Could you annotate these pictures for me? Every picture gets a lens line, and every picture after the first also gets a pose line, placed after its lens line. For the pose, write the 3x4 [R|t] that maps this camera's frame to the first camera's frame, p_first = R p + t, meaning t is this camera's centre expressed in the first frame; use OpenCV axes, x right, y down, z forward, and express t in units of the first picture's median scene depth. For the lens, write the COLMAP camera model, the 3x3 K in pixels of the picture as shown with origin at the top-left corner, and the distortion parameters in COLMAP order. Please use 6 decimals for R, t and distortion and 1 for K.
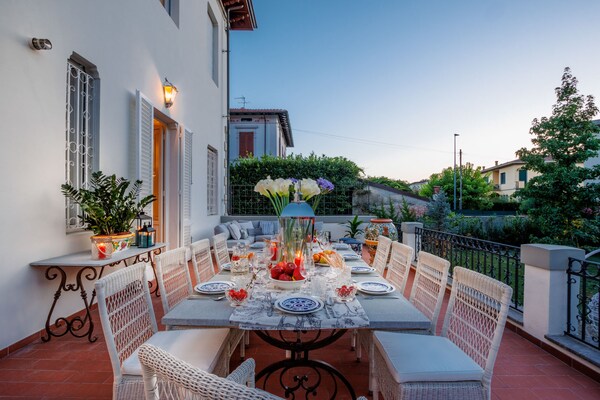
lens RADIAL K [[280.5, 0, 301.7], [0, 280.5, 201.1], [0, 0, 1]] dist [-0.002548, -0.000153]
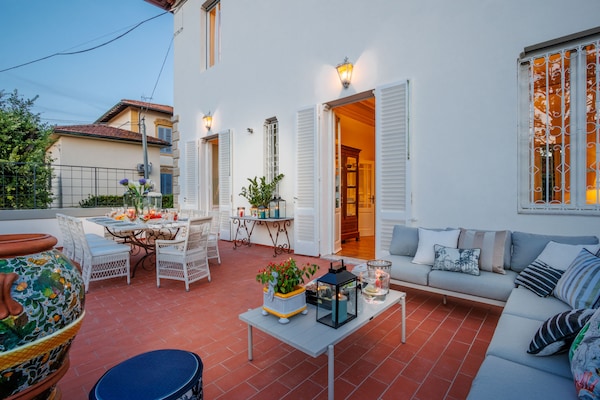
lens RADIAL K [[280.5, 0, 301.7], [0, 280.5, 201.1], [0, 0, 1]] dist [-0.002548, -0.000153]
pose [[-0.672778, 0.010657, -0.739768, 0.105232], [0.008845, 0.999941, 0.006360, 0.012590], [0.739792, -0.002264, -0.672832, 0.494144]]
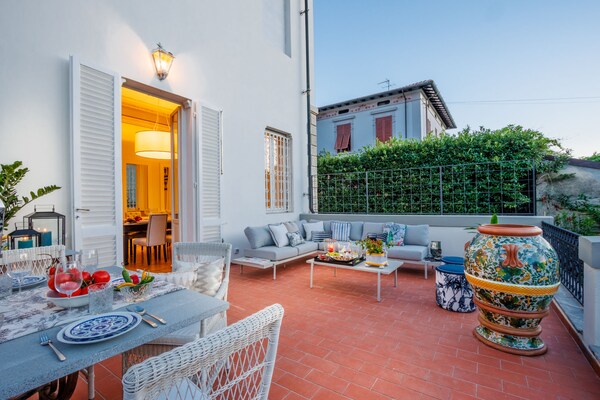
lens RADIAL K [[280.5, 0, 301.7], [0, 280.5, 201.1], [0, 0, 1]] dist [-0.002548, -0.000153]
pose [[0.830212, -0.015707, -0.557227, 0.097473], [0.021681, 0.999756, 0.004121, 0.006875], [0.557027, -0.015502, 0.830350, 0.178414]]
